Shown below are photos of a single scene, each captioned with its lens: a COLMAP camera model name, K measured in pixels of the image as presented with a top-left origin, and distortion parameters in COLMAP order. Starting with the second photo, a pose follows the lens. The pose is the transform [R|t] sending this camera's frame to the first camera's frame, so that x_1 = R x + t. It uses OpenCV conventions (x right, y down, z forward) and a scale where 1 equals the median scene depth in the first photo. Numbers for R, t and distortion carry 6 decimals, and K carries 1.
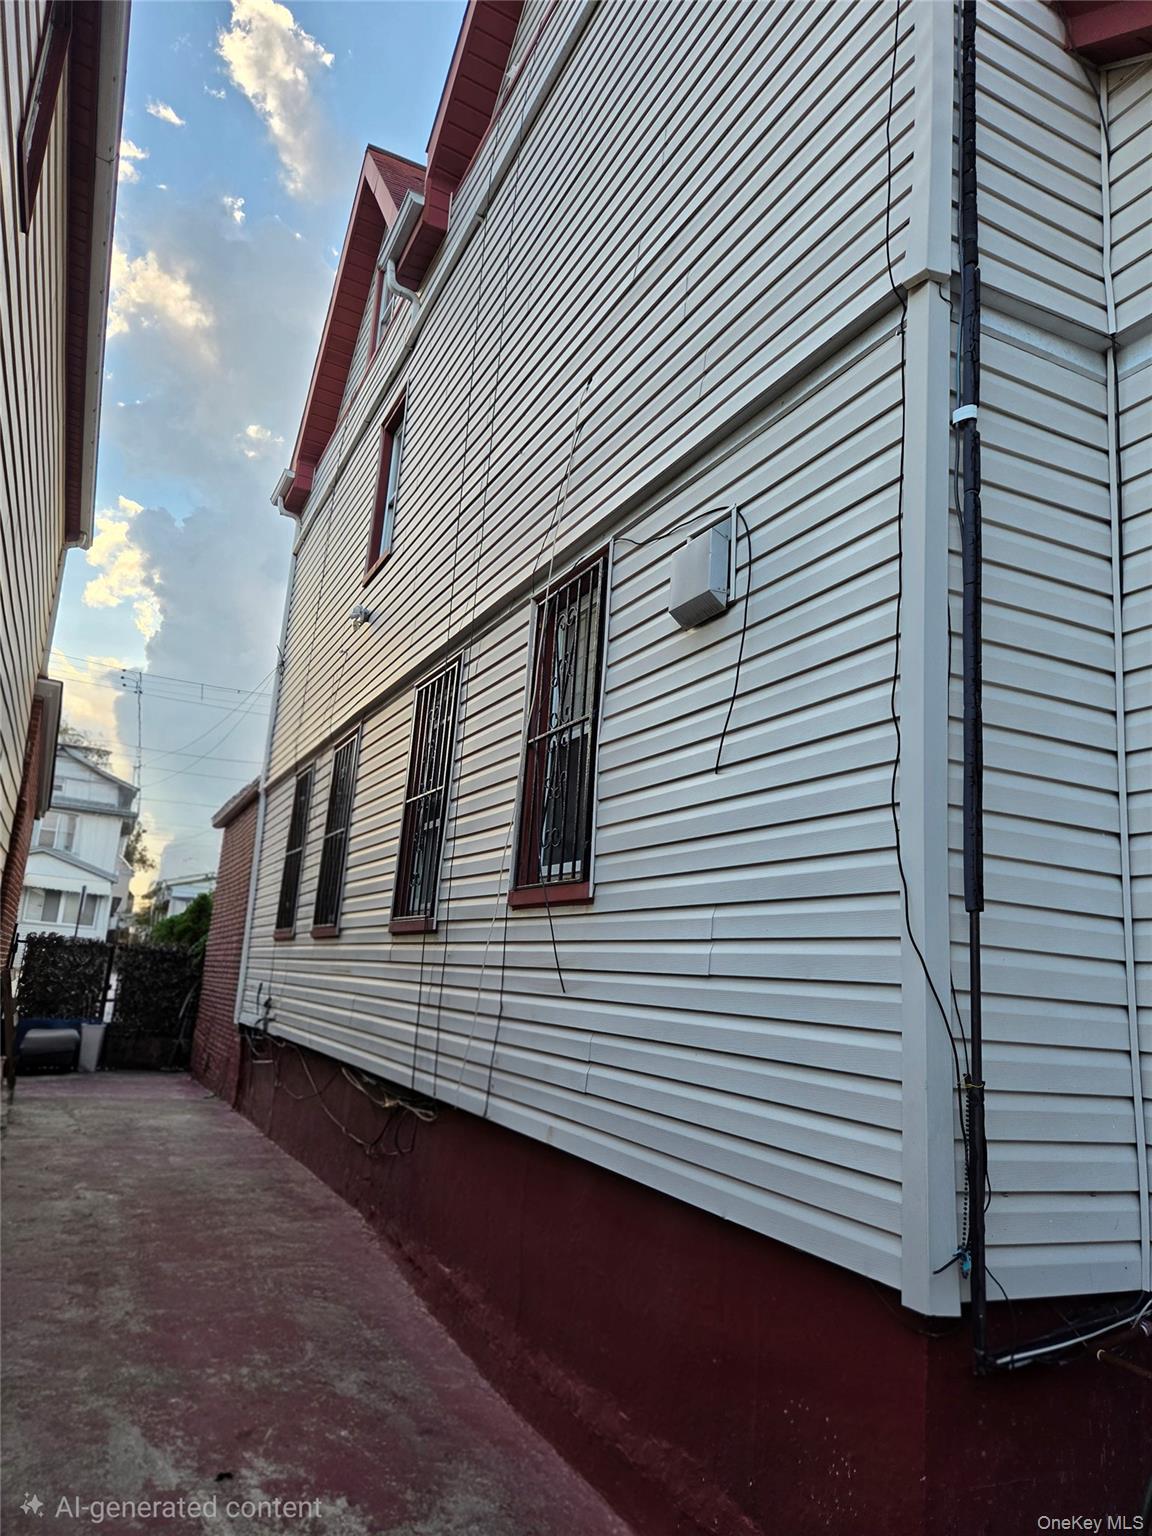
lens RADIAL K [[1019.6, 0, 601.5], [0, 1019.6, 763.8], [0, 0, 1]] dist [0.072436, -0.062901]
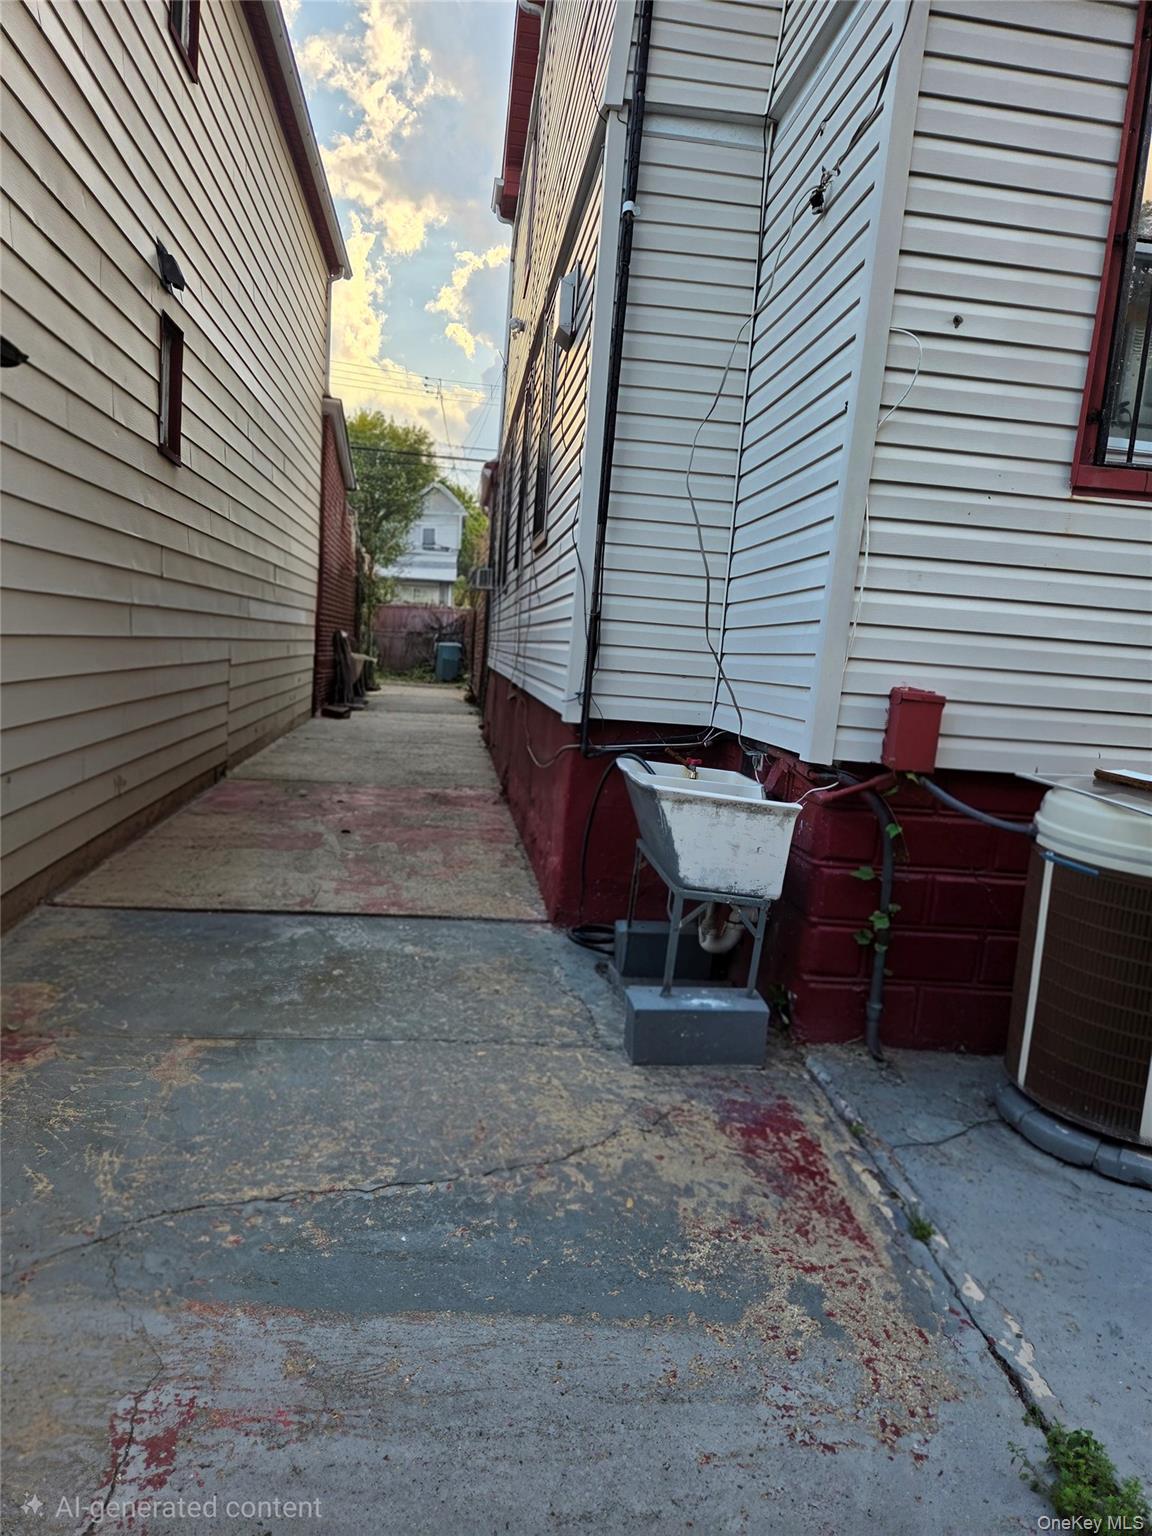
lens RADIAL K [[1040.7, 0, 576.9], [0, 1040.7, 782.7], [0, 0, 1]] dist [0.061382, -0.047844]
pose [[0.936474, 0.053859, -0.346576, 0.220975], [0.053464, 0.954671, 0.292822, 0.007416], [0.346637, -0.292750, 0.891145, -0.181989]]
